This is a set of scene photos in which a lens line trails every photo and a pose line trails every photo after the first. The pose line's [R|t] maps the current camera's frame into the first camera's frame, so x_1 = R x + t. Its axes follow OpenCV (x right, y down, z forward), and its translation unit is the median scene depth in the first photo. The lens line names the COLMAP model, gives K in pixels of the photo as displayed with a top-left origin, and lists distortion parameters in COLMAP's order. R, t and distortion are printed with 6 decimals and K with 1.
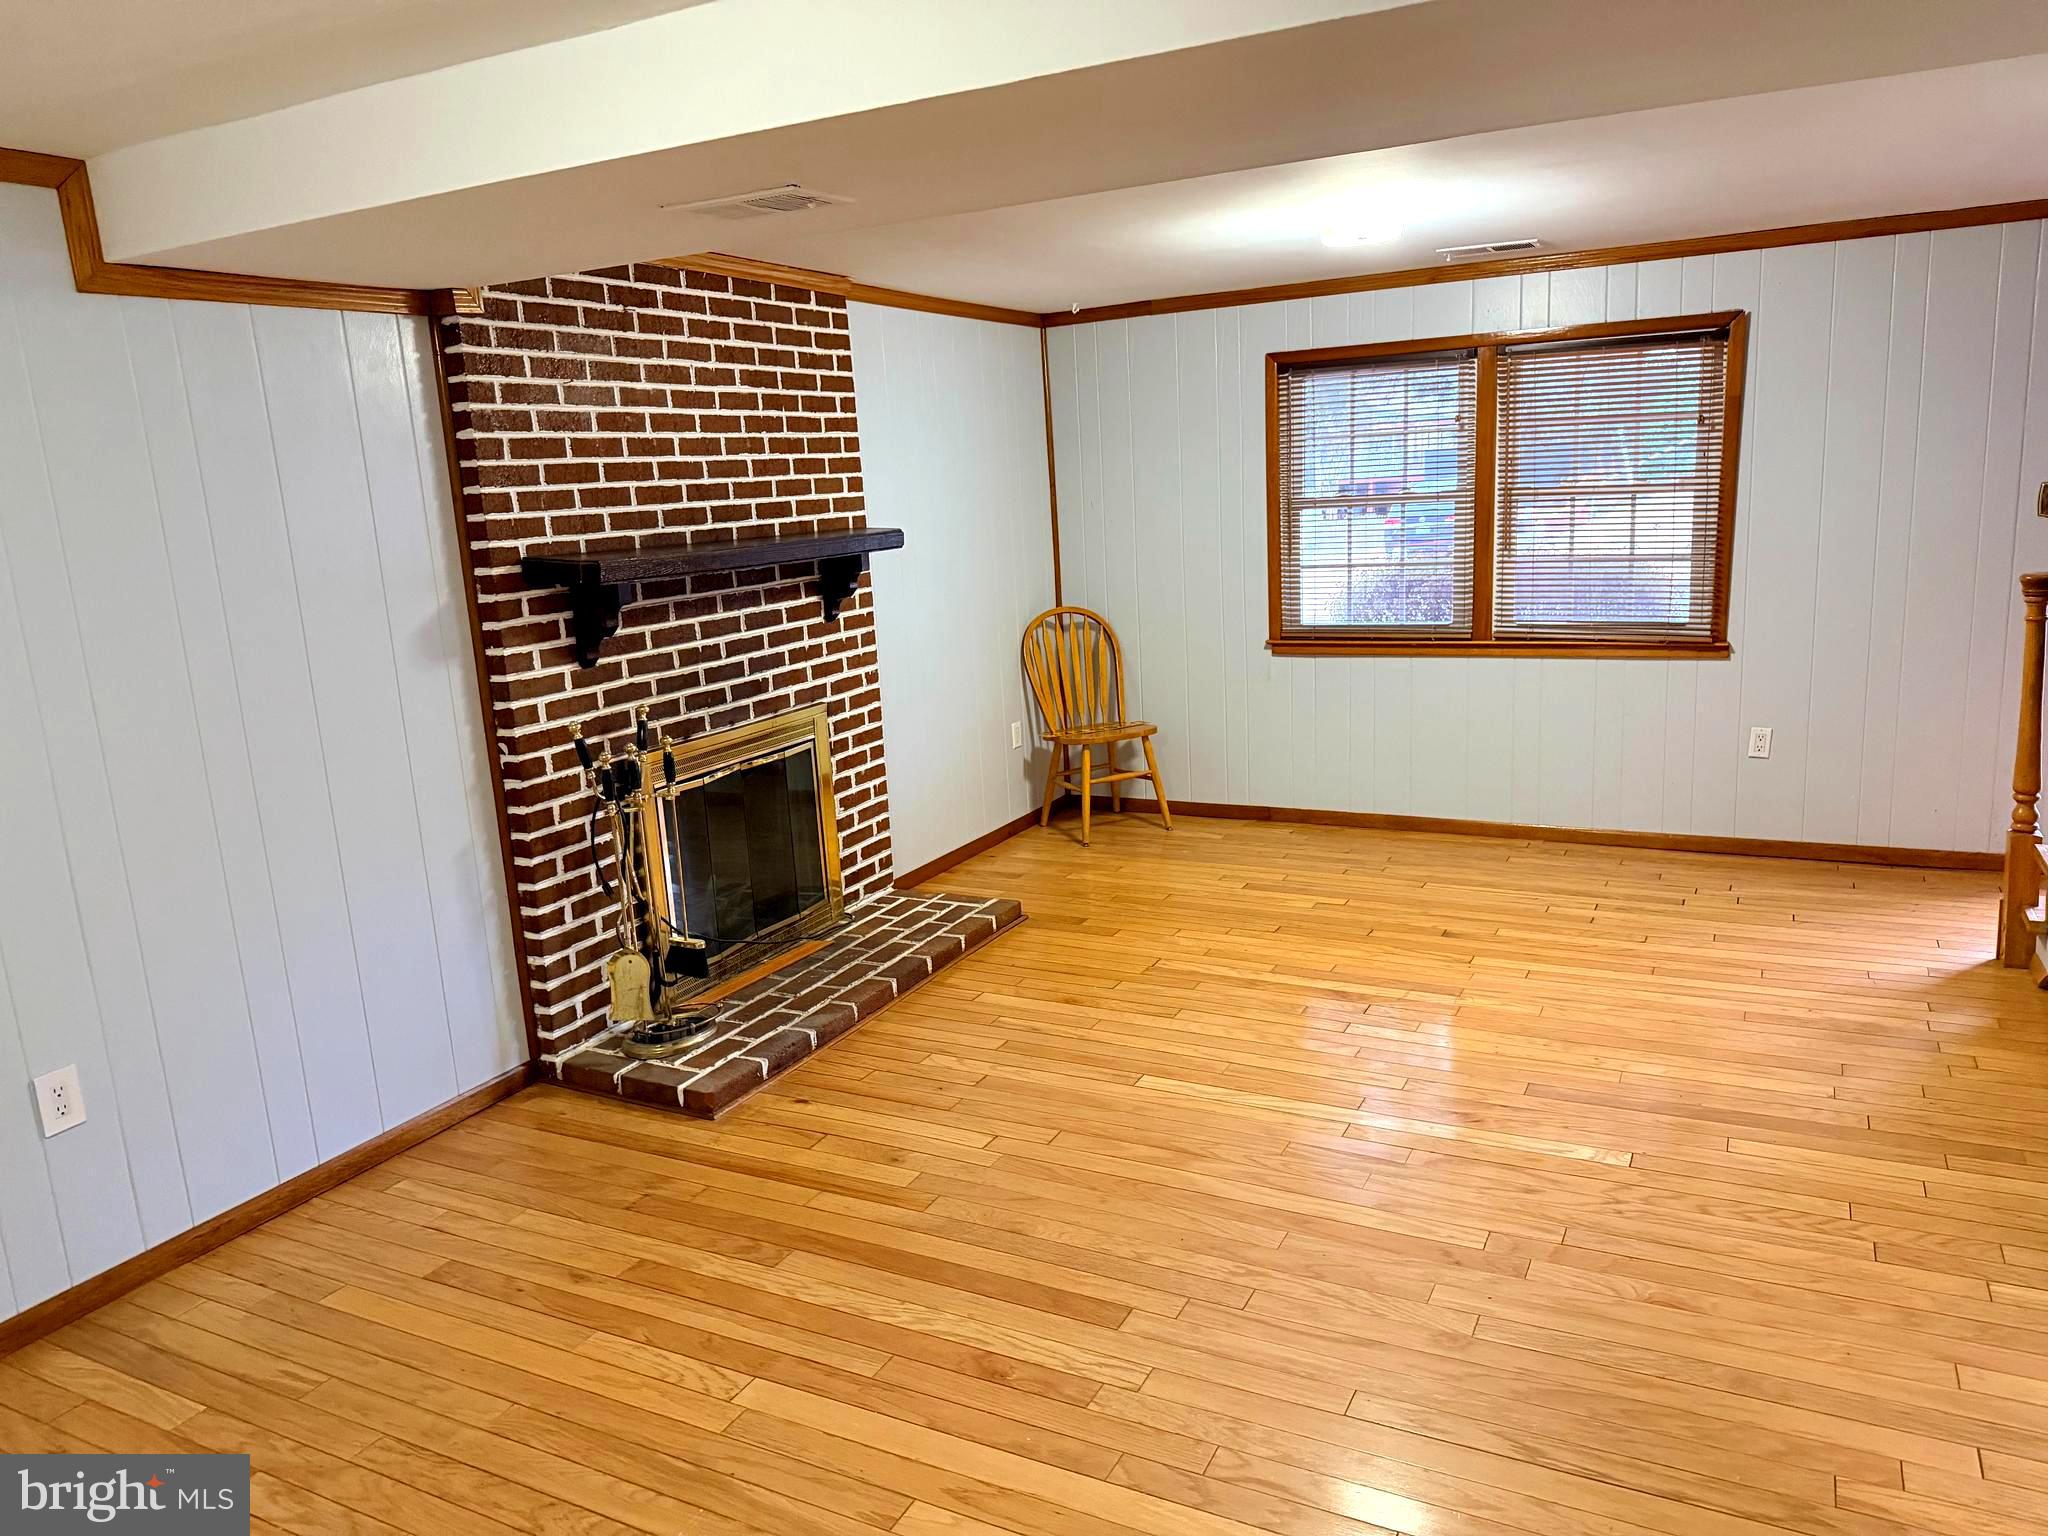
lens RADIAL K [[1415.1, 0, 1028.1], [0, 1415.1, 784.7], [0, 0, 1]] dist [0.082228, -0.090060]
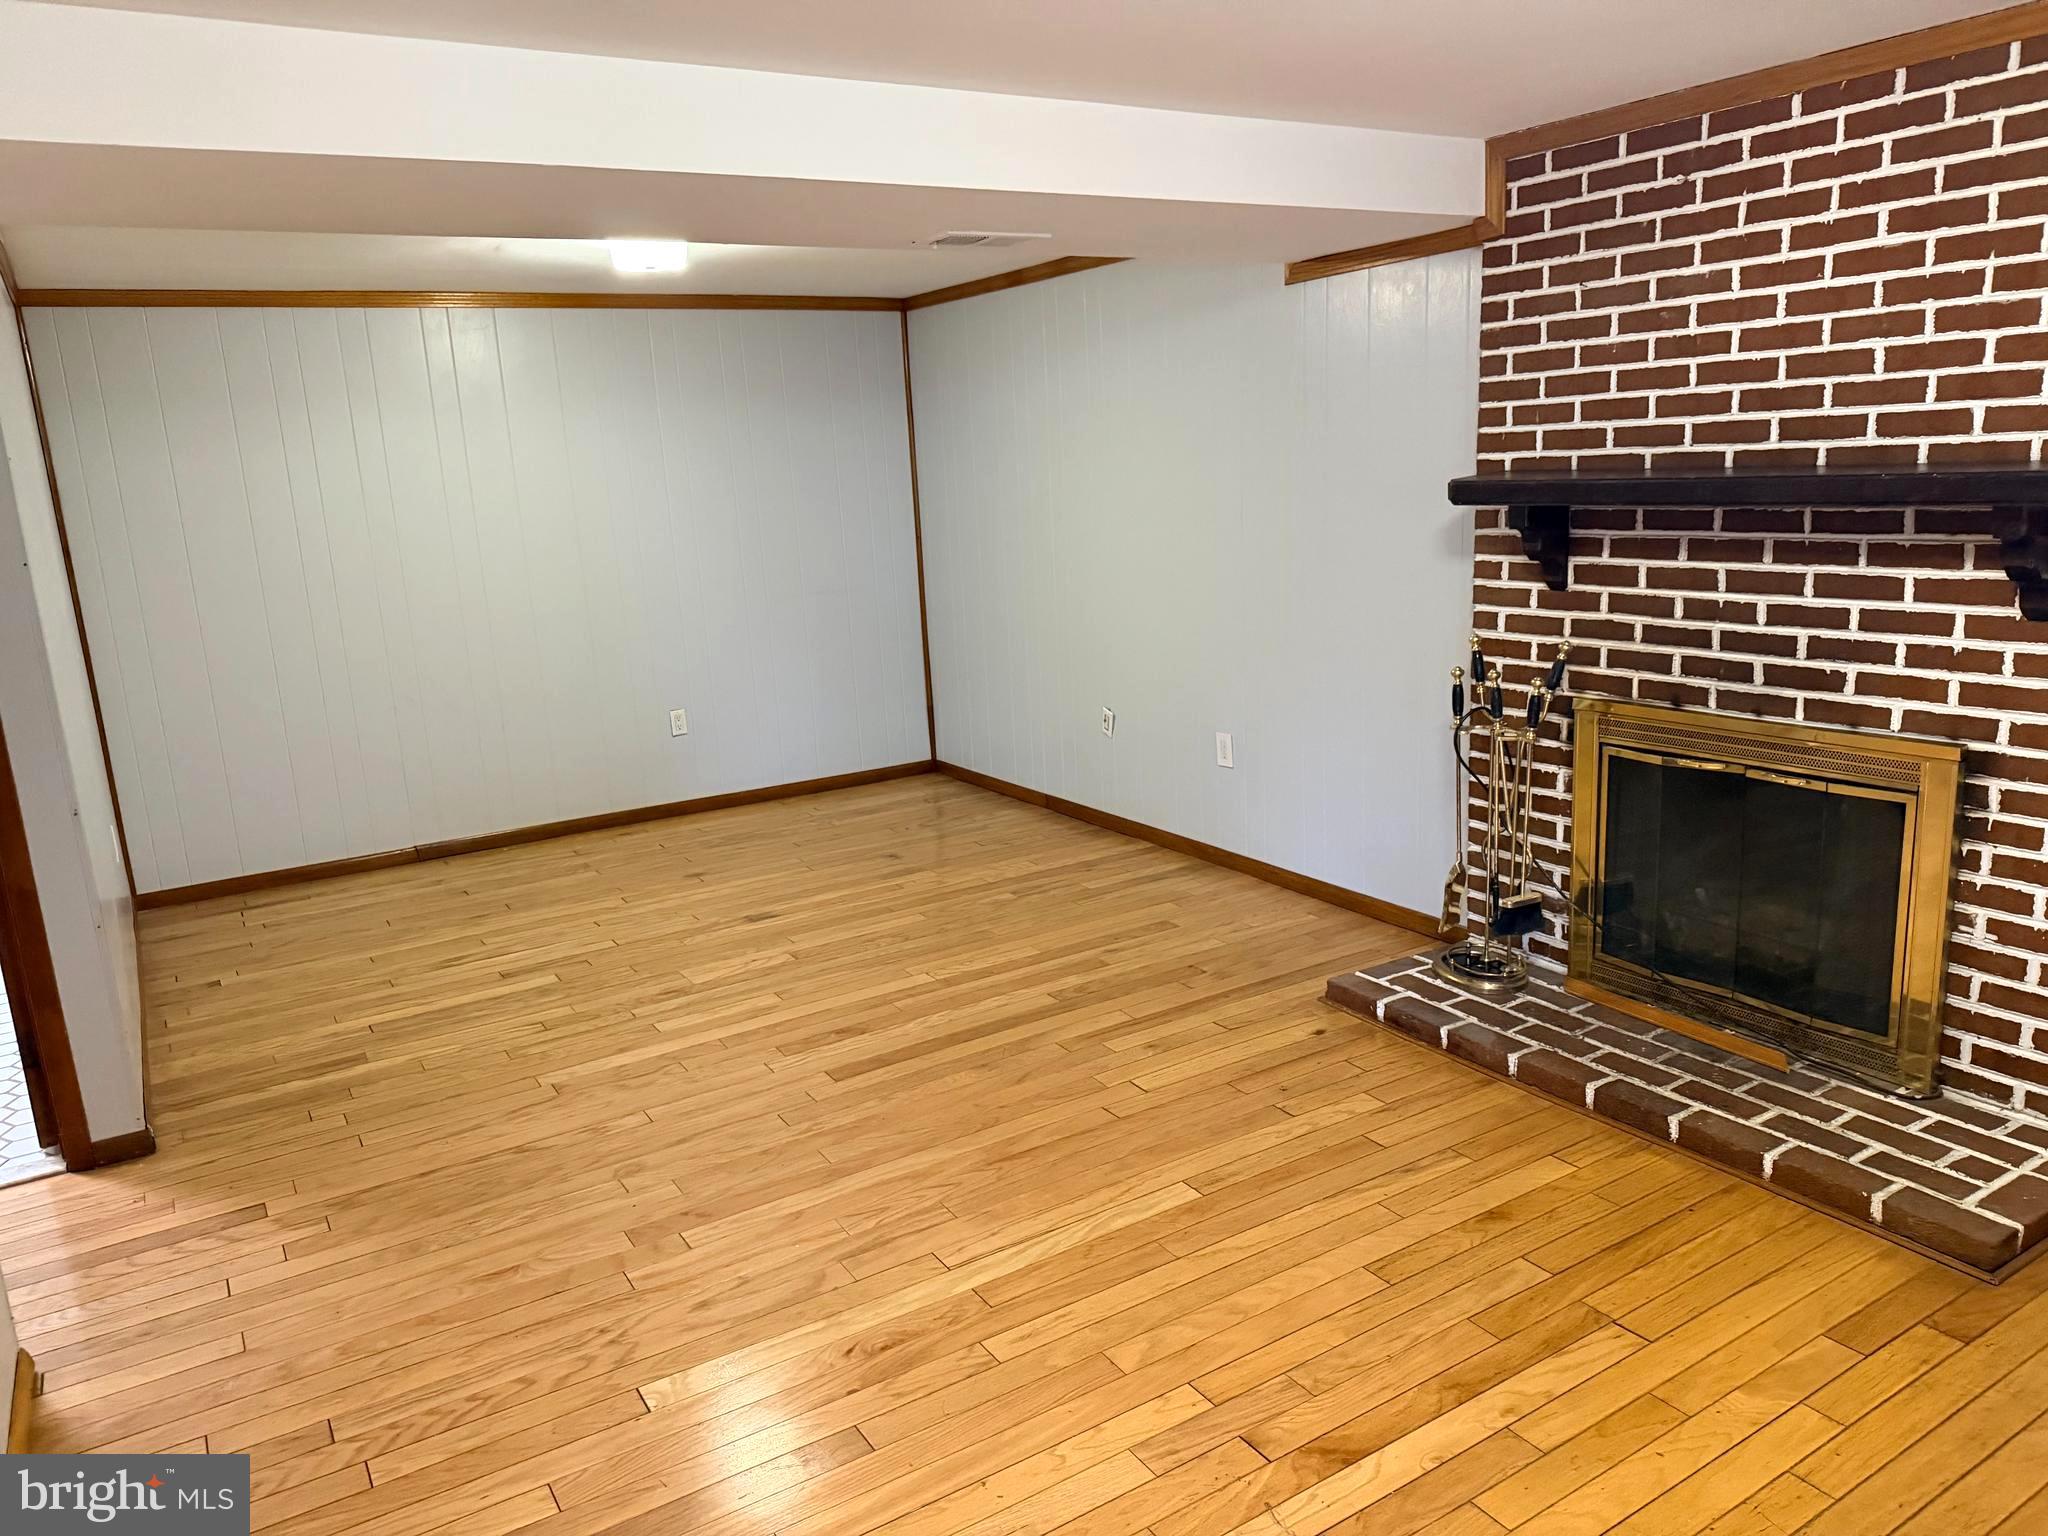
lens RADIAL K [[1436.7, 0, 1024.0], [0, 1436.7, 768.0], [0, 0, 1]] dist [0.041831, -0.052280]
pose [[-0.514505, 0.257463, -0.817923, 0.652046], [-0.107639, 0.926923, 0.359483, -0.262527], [0.850705, 0.272996, -0.449193, 1.085874]]
